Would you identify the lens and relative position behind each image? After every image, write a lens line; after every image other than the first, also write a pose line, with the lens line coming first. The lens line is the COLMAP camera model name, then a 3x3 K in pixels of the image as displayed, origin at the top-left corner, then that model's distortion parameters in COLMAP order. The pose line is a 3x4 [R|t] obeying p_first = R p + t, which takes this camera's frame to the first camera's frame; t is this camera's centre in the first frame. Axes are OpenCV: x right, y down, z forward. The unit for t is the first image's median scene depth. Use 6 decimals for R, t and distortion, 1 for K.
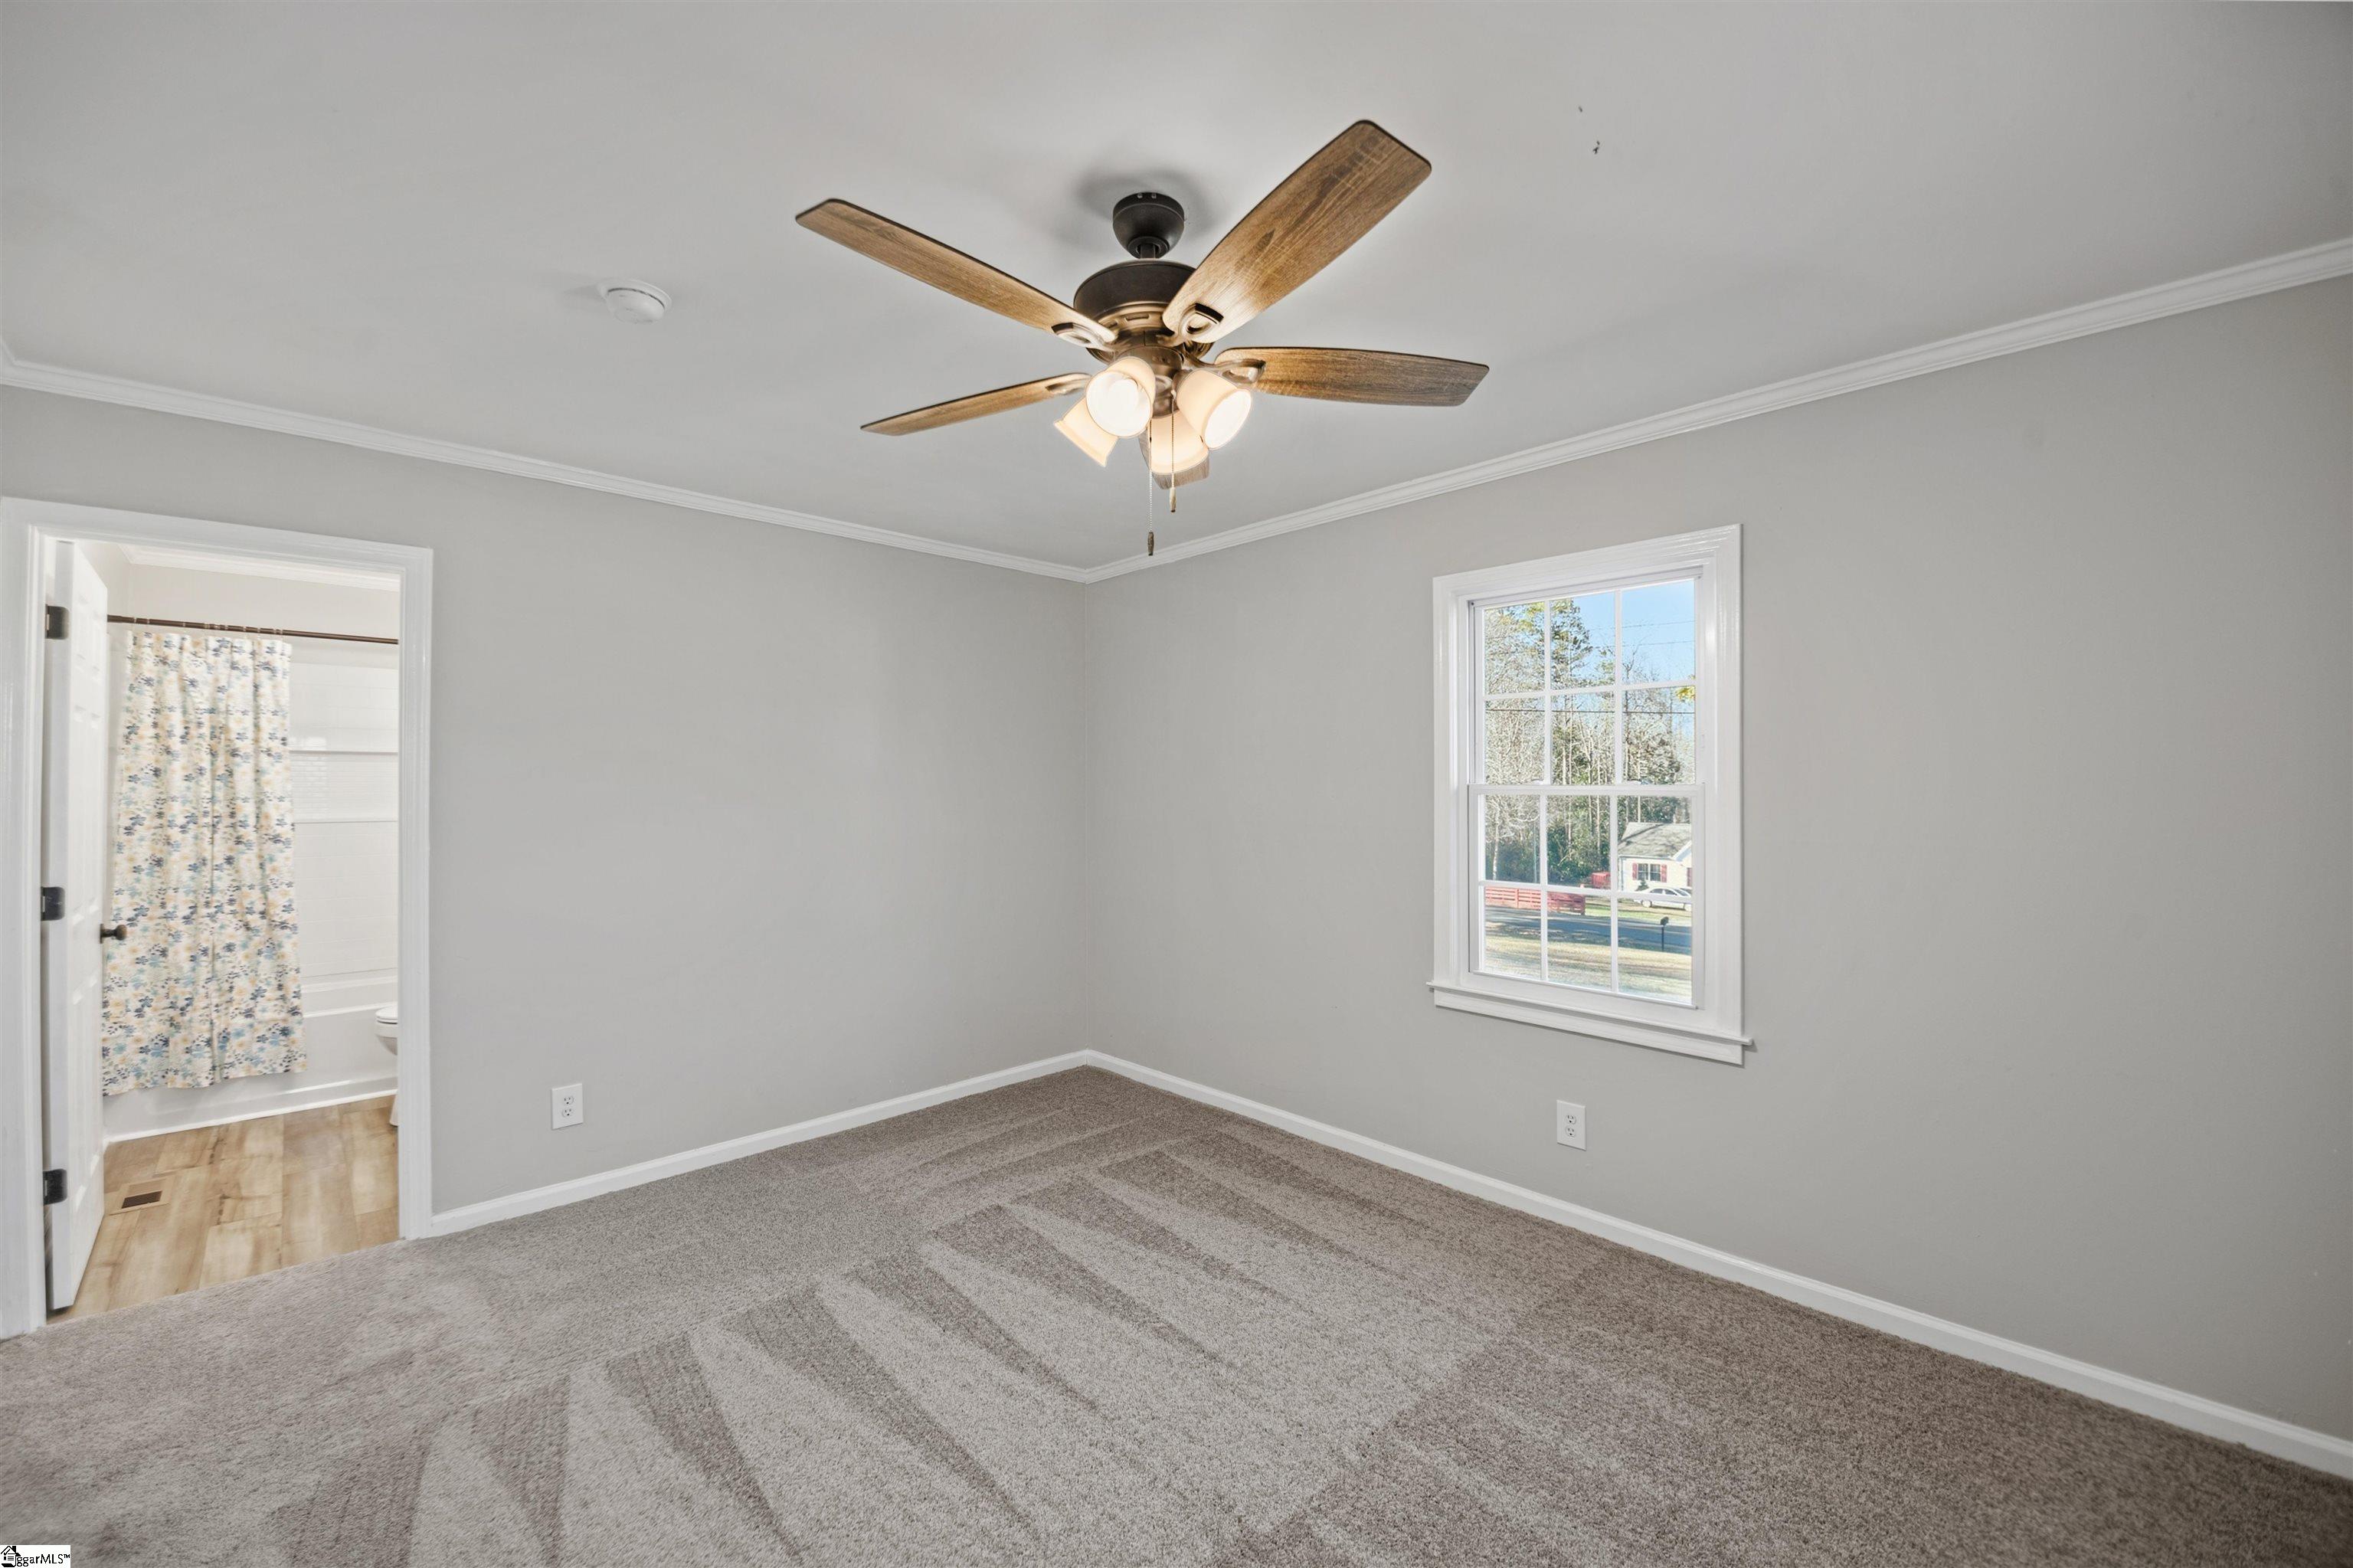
lens RADIAL K [[914.9, 0, 1176.5], [0, 914.9, 784.0], [0, 0, 1]] dist [-0.037773, 0.000016]
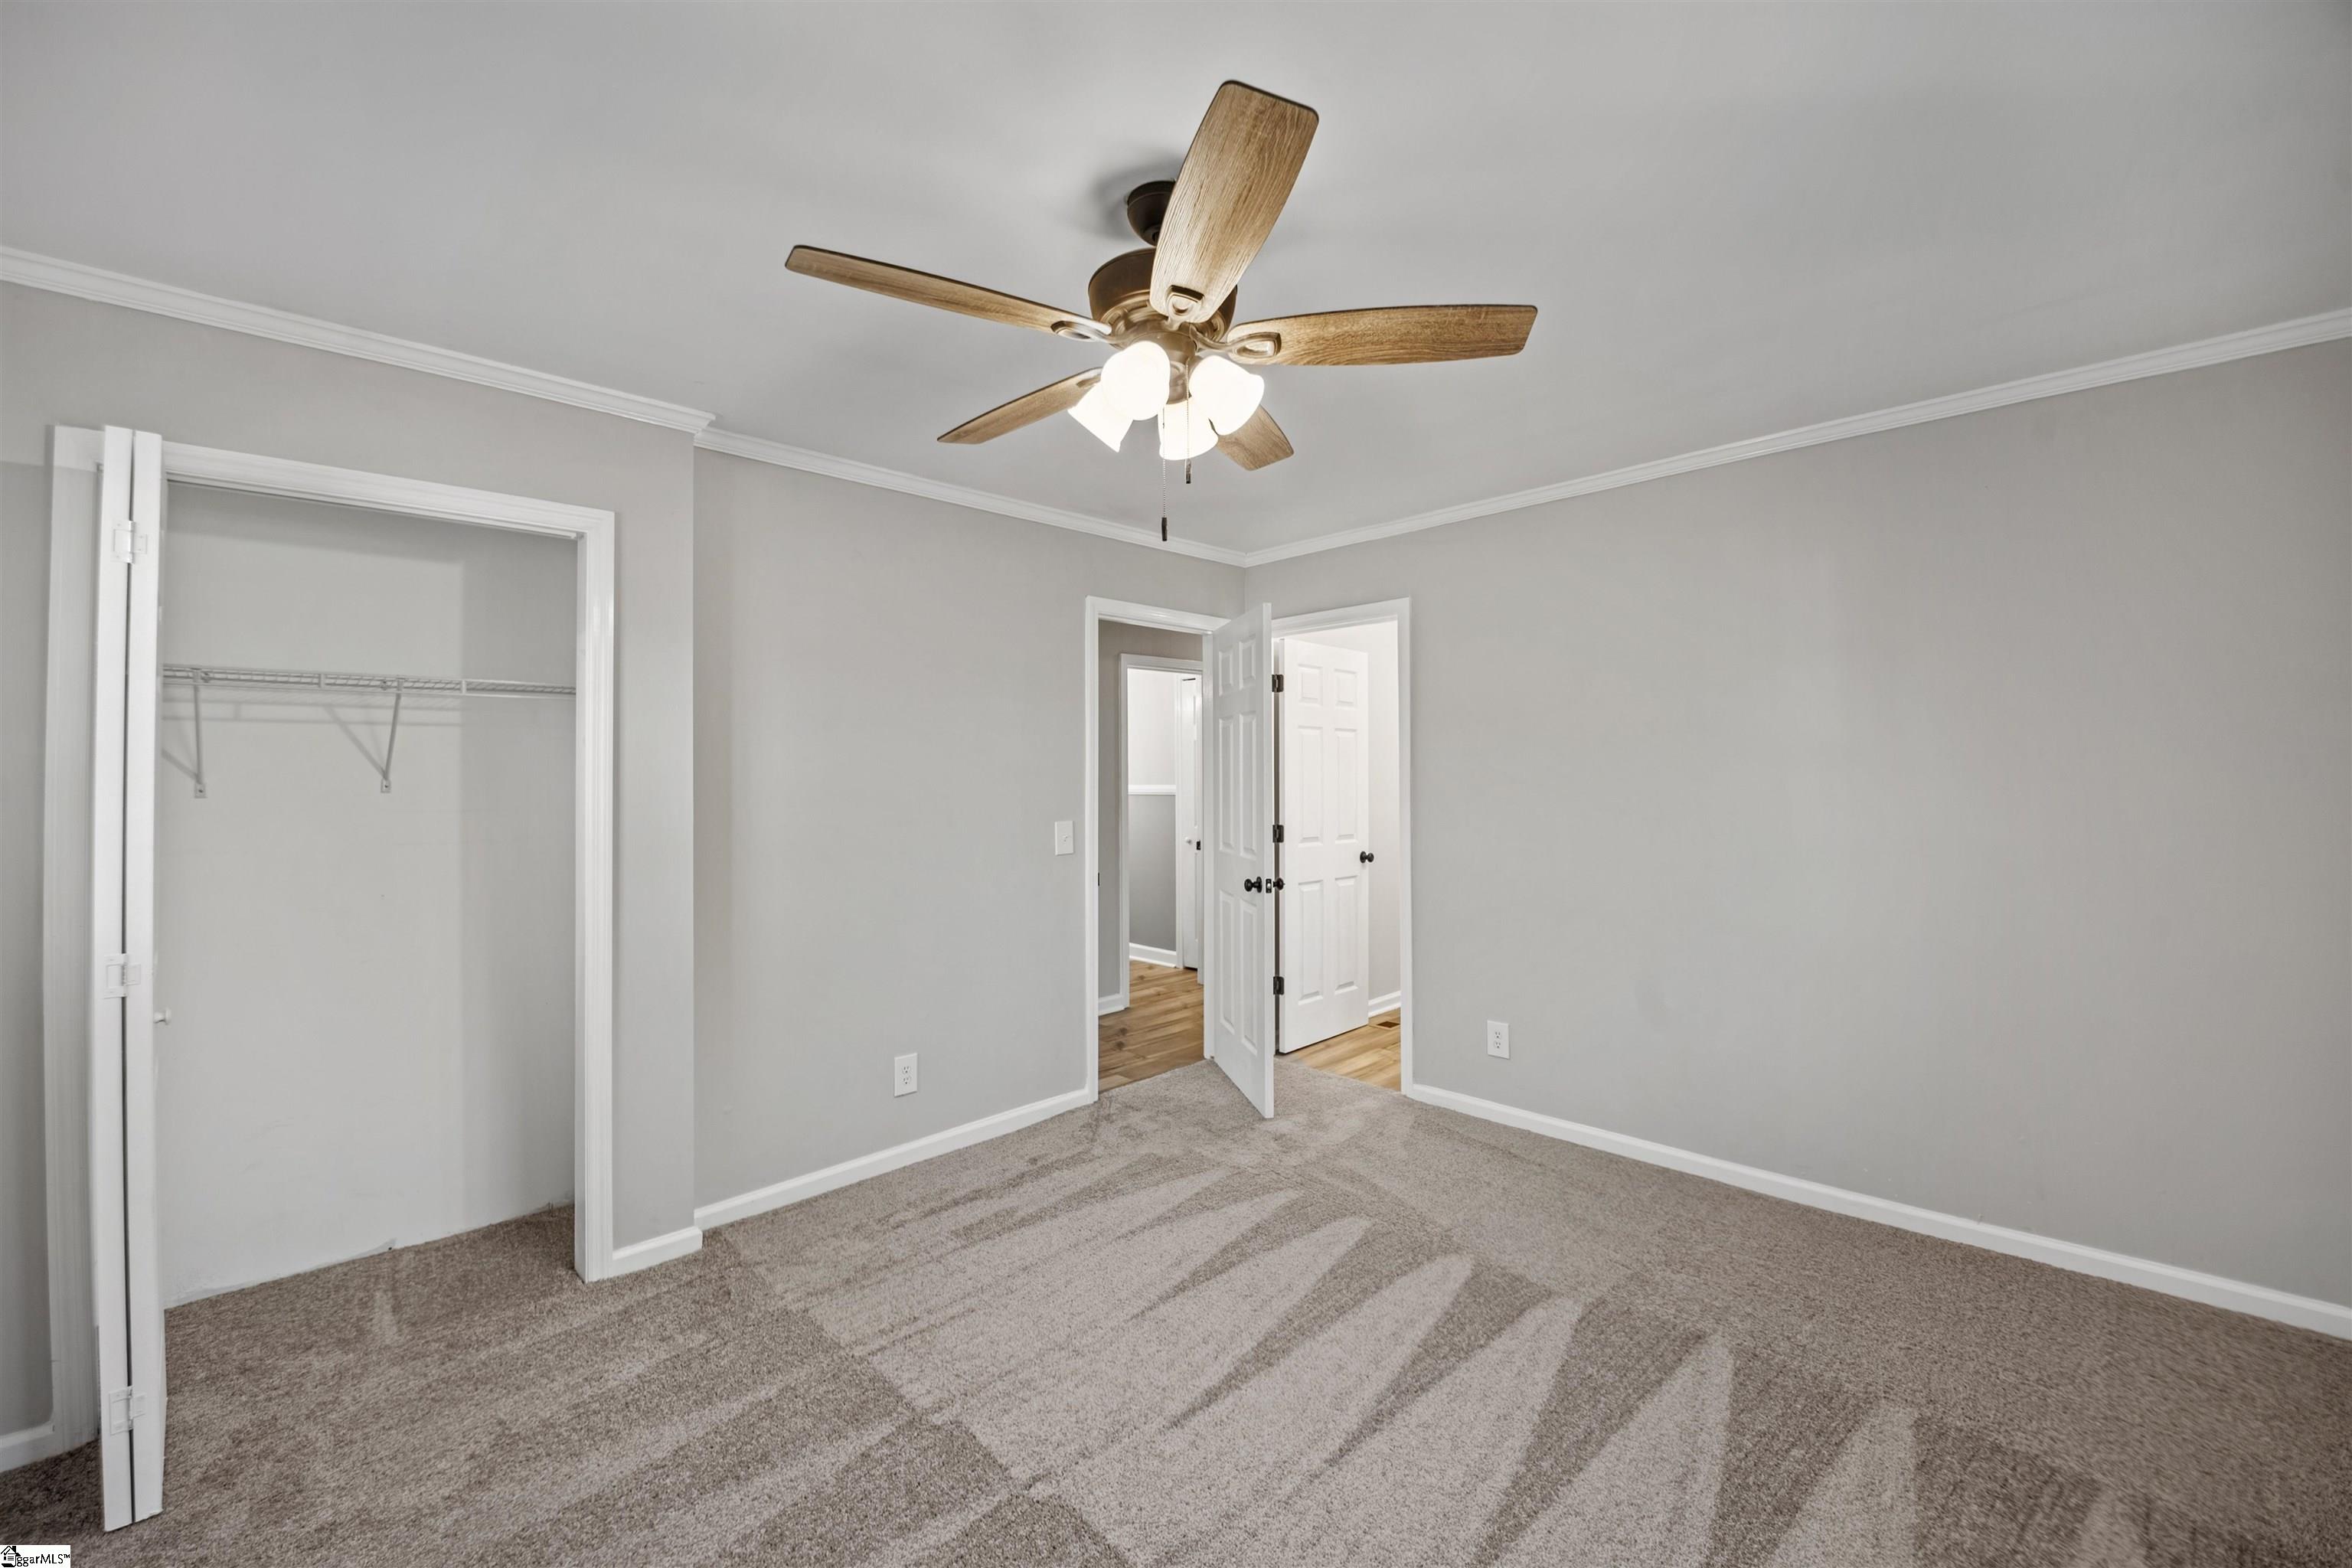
lens RADIAL K [[970.1, 0, 1170.3], [0, 970.1, 777.9], [0, 0, 1]] dist [-0.009772, -0.011032]
pose [[-0.003779, 0.012002, -0.999921, 0.613449], [0.010214, 0.999876, 0.011962, -0.006127], [0.999941, -0.010168, -0.003901, 0.594825]]
